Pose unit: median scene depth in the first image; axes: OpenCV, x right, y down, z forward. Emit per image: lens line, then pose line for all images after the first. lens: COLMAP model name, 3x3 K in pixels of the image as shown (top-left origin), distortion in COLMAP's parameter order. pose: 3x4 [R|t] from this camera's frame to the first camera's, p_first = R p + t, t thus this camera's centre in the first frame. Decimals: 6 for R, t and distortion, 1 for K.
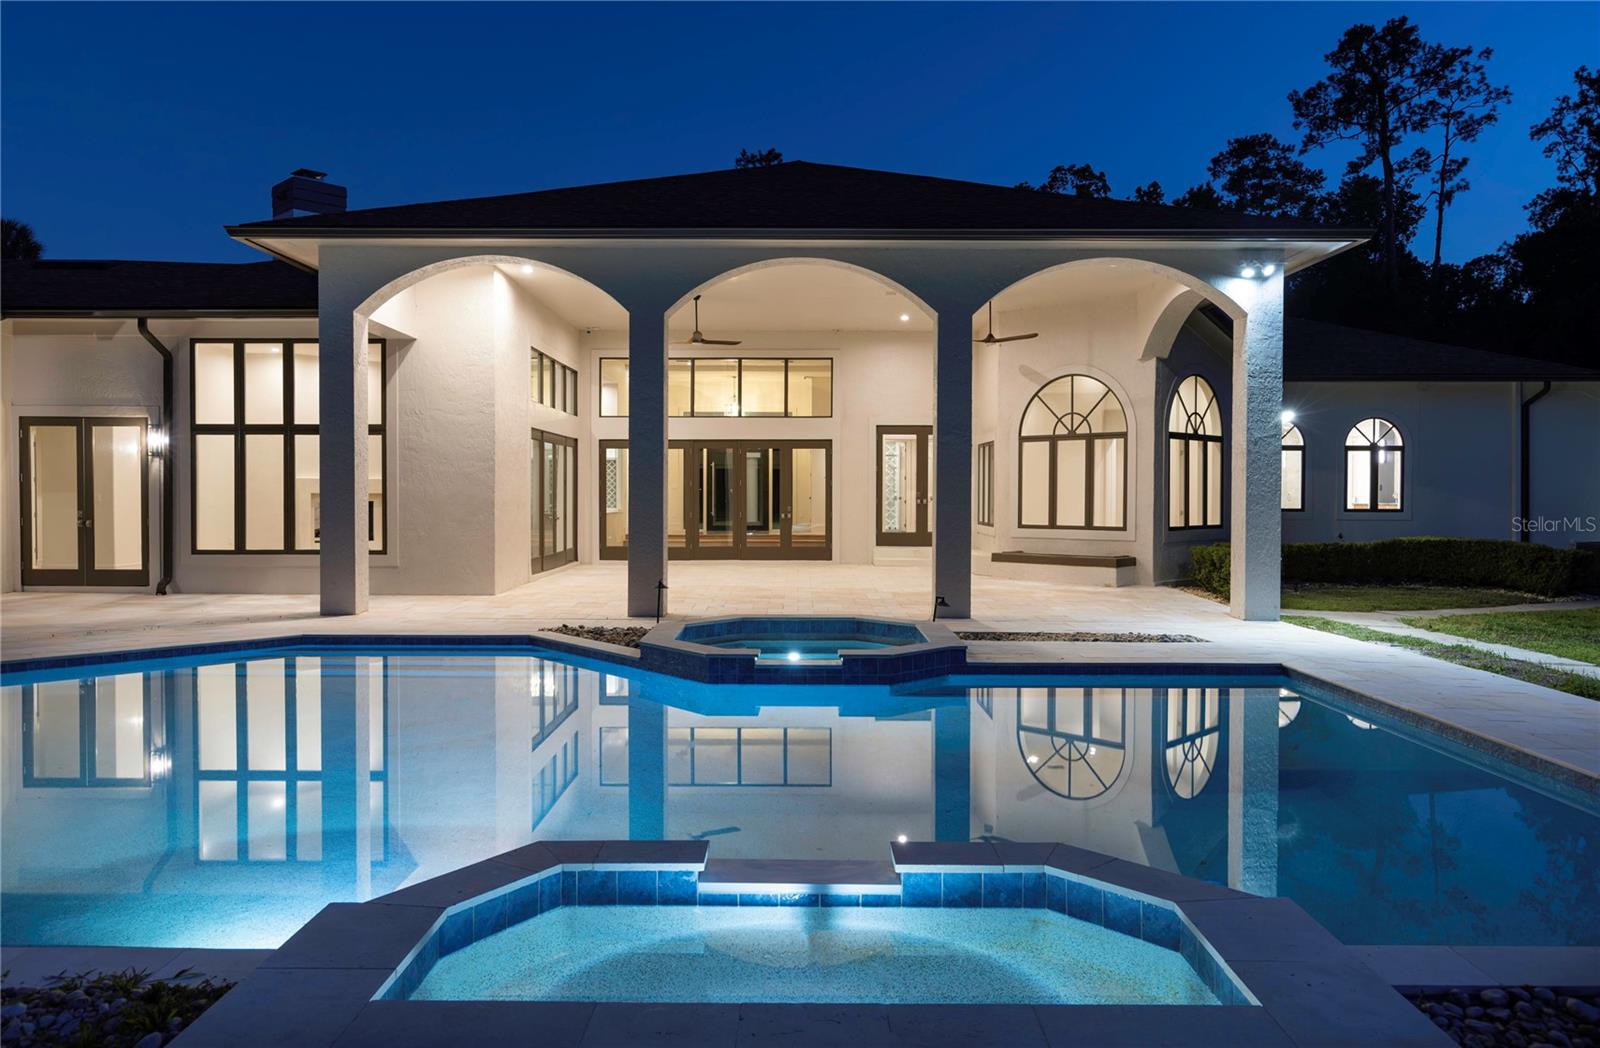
lens RADIAL K [[1125.4, 0, 787.2], [0, 1125.4, 516.0], [0, 0, 1]] dist [-0.010840, 0.003666]
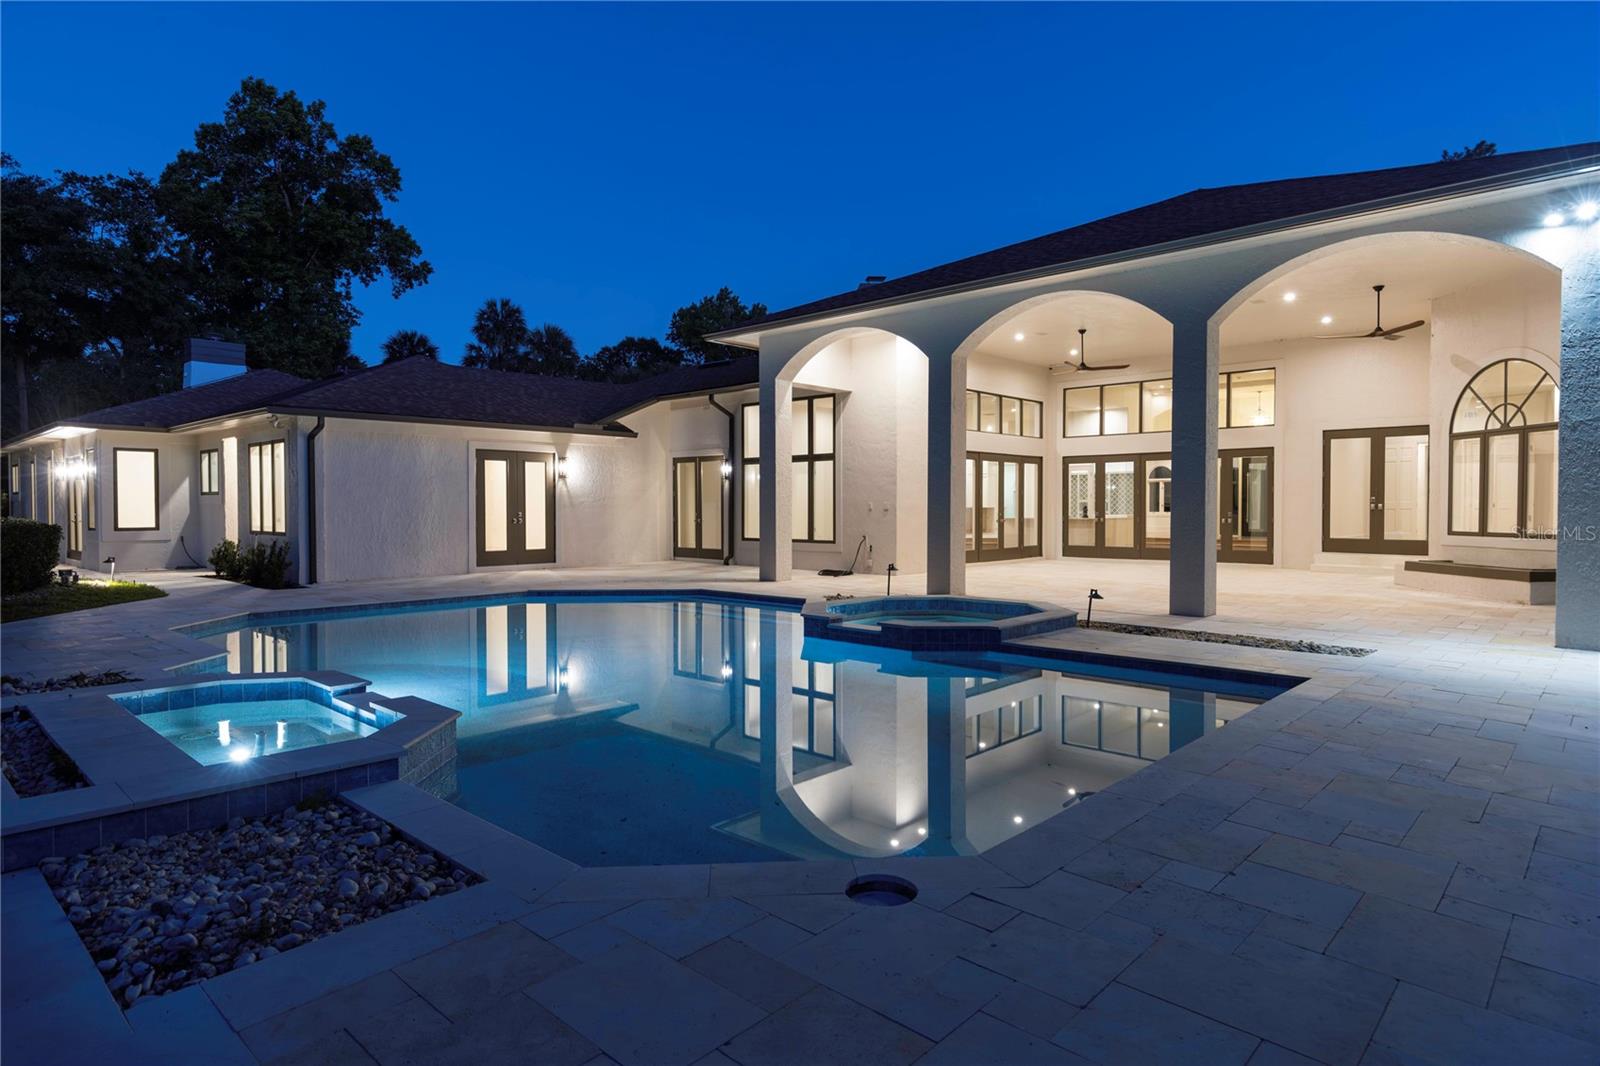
lens RADIAL K [[920.2, 0, 789.7], [0, 920.2, 530.7], [0, 0, 1]] dist [0.001424, 0.000570]
pose [[0.715908, 0.014534, -0.698043, 0.385538], [-0.010868, 0.999894, 0.009673, 0.006468], [0.698110, 0.000662, 0.715990, 0.109379]]
